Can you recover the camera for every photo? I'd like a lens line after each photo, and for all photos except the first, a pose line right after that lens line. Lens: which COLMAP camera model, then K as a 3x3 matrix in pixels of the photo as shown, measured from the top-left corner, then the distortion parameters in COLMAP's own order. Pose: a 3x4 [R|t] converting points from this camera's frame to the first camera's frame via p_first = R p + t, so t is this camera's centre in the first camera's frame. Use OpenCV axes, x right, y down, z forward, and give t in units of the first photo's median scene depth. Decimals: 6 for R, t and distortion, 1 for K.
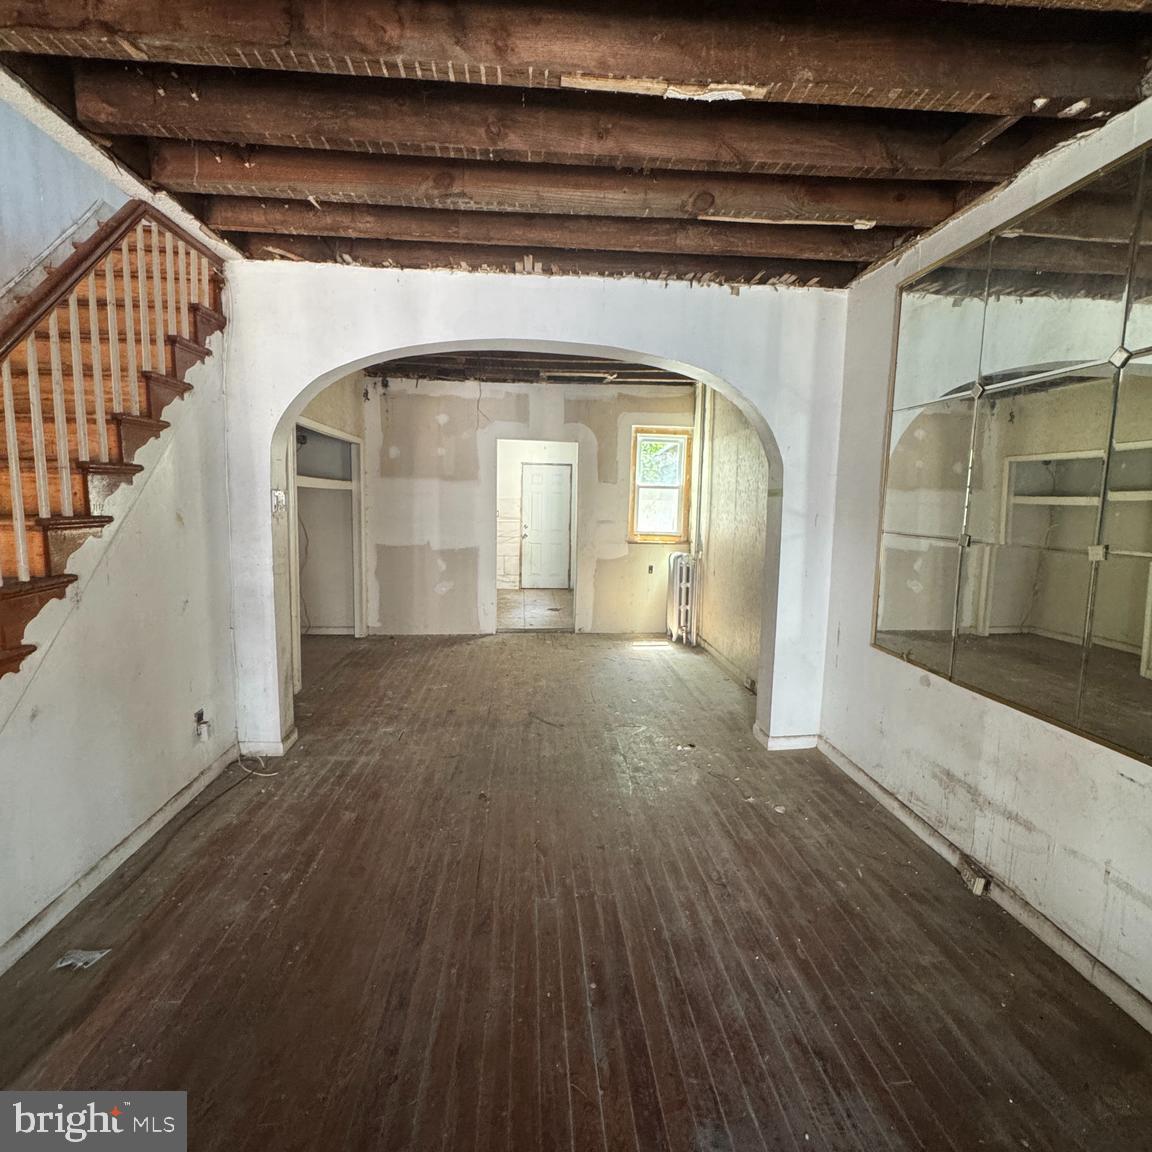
lens RADIAL K [[617.2, 0, 577.2], [0, 617.2, 560.5], [0, 0, 1]] dist [-0.002616, 0.000363]
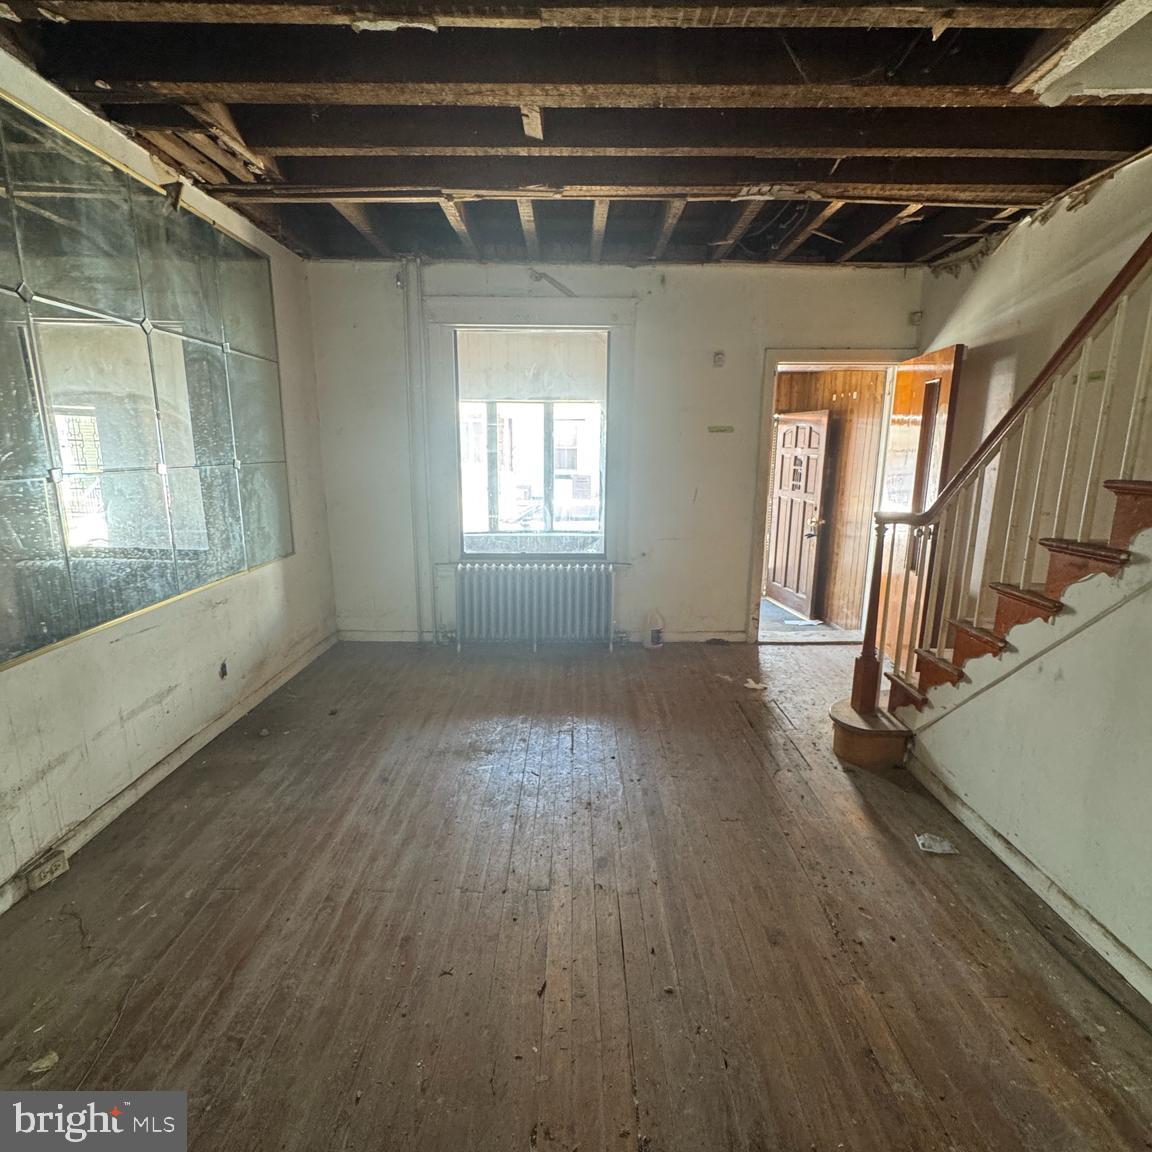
lens RADIAL K [[617.2, 0, 577.2], [0, 617.2, 560.5], [0, 0, 1]] dist [-0.002616, 0.000363]
pose [[-0.996874, -0.042484, 0.066609, -0.154749], [-0.021810, 0.958331, 0.284826, -0.183175], [-0.075934, 0.282483, -0.956262, 1.832164]]
